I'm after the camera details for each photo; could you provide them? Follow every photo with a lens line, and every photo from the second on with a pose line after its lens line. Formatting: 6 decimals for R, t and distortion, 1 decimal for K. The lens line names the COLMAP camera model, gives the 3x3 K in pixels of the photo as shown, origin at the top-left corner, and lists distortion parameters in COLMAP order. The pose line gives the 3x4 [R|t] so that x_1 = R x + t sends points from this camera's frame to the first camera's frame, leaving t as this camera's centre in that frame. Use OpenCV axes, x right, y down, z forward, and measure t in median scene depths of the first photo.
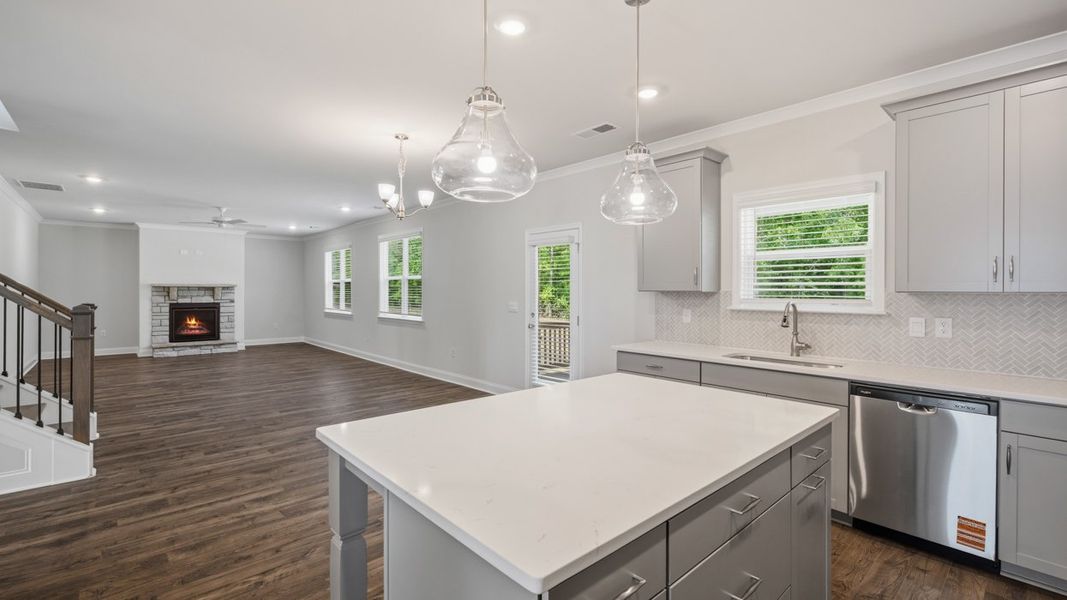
lens RADIAL K [[466.7, 0, 536.9], [0, 466.7, 291.1], [0, 0, 1]] dist [-0.000120, -0.000016]
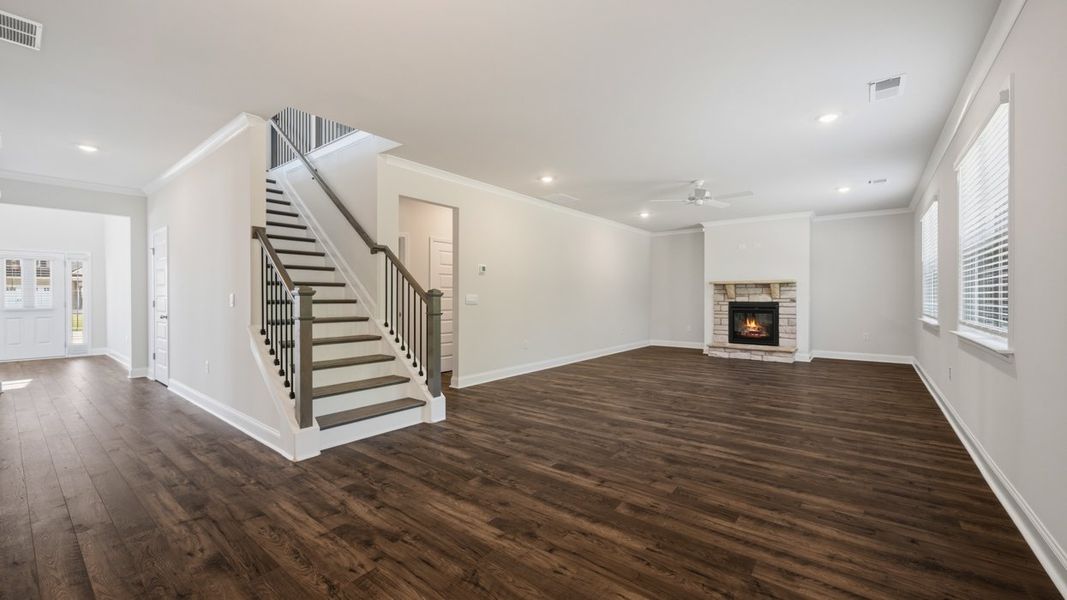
lens RADIAL K [[423.2, 0, 537.0], [0, 423.2, 297.5], [0, 0, 1]] dist [-0.002113, -0.000264]
pose [[0.168268, -0.001782, -0.985740, 0.001105], [-0.001143, 0.999997, -0.002003, 0.020244], [0.985741, 0.001464, 0.168265, 0.482055]]
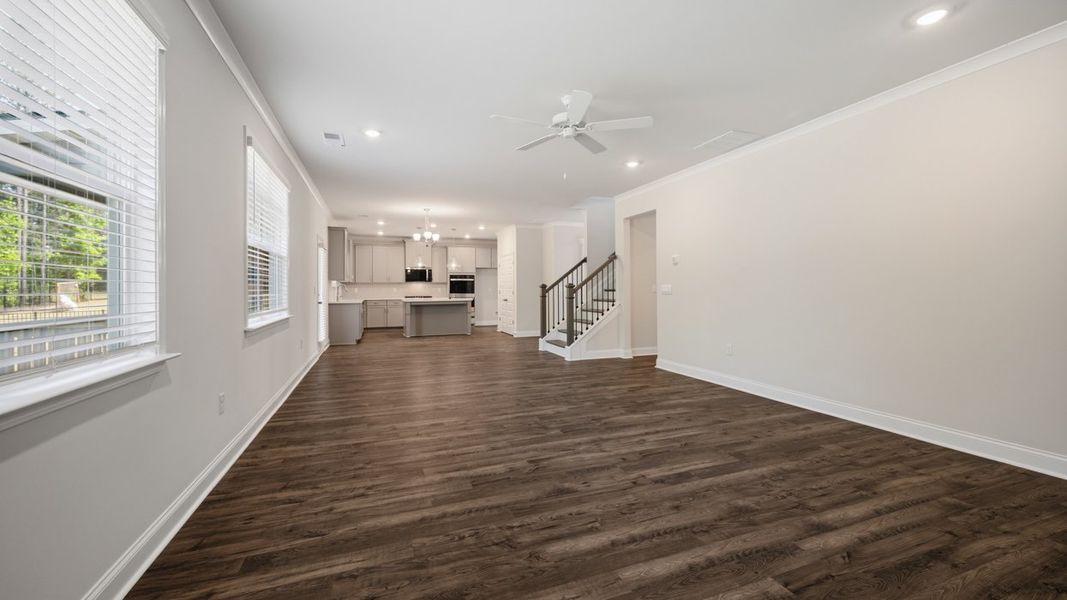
lens RADIAL K [[424.1, 0, 536.5], [0, 424.1, 288.6], [0, 0, 1]] dist [-0.001269, 0.000000]
pose [[-0.930508, 0.000180, 0.366272, -0.641066], [0.001039, 0.999997, 0.002149, 0.017910], [-0.366271, 0.002380, -0.930505, 1.140588]]
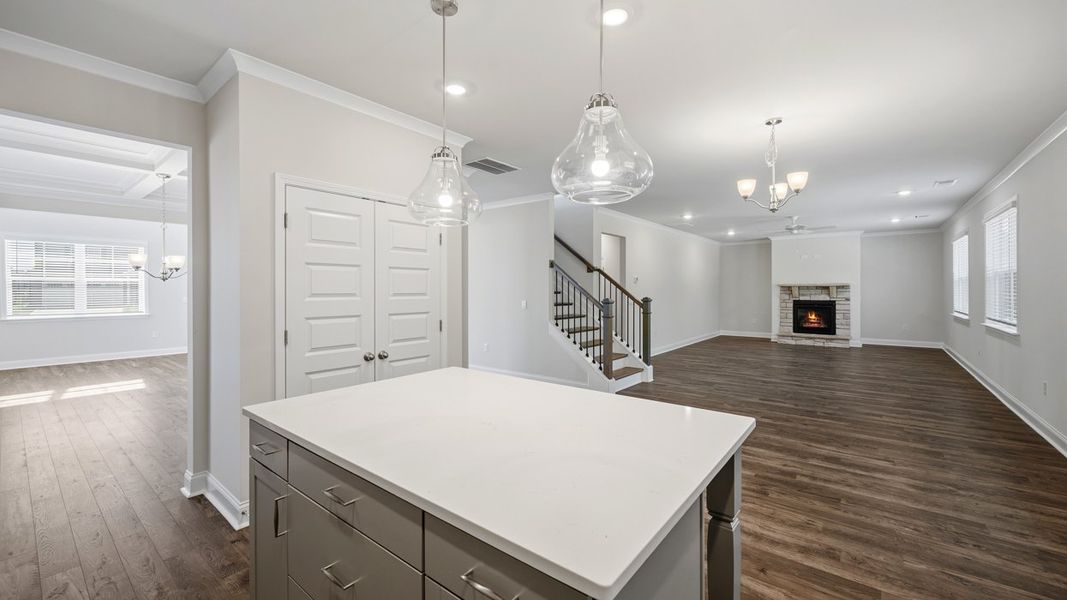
lens RADIAL K [[424.1, 0, 536.5], [0, 424.1, 288.6], [0, 0, 1]] dist [-0.001269, 0.000000]
pose [[0.160264, -0.005044, -0.987061, 0.195350], [0.001771, 0.999987, -0.004822, 0.000623], [0.987073, -0.000975, 0.160271, 0.174421]]
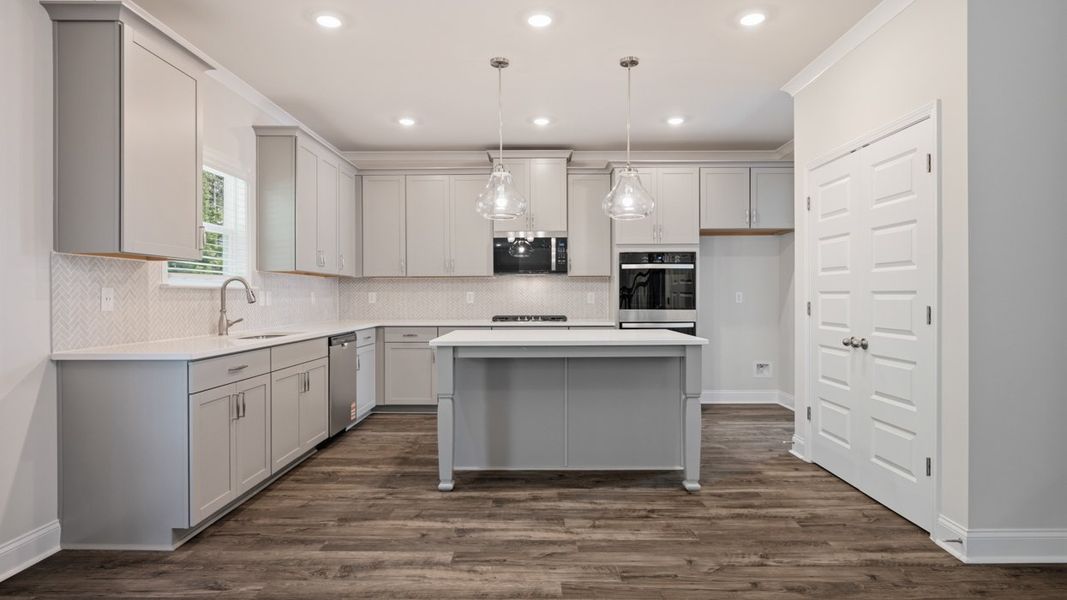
lens RADIAL K [[564.0, 0, 535.1], [0, 564.0, 297.3], [0, 0, 1]] dist [-0.001663, -0.000422]
pose [[-0.732655, -0.002918, 0.680594, -0.236337], [0.001612, 0.999981, 0.006022, 0.020061], [-0.680599, 0.005509, -0.732636, 0.493543]]
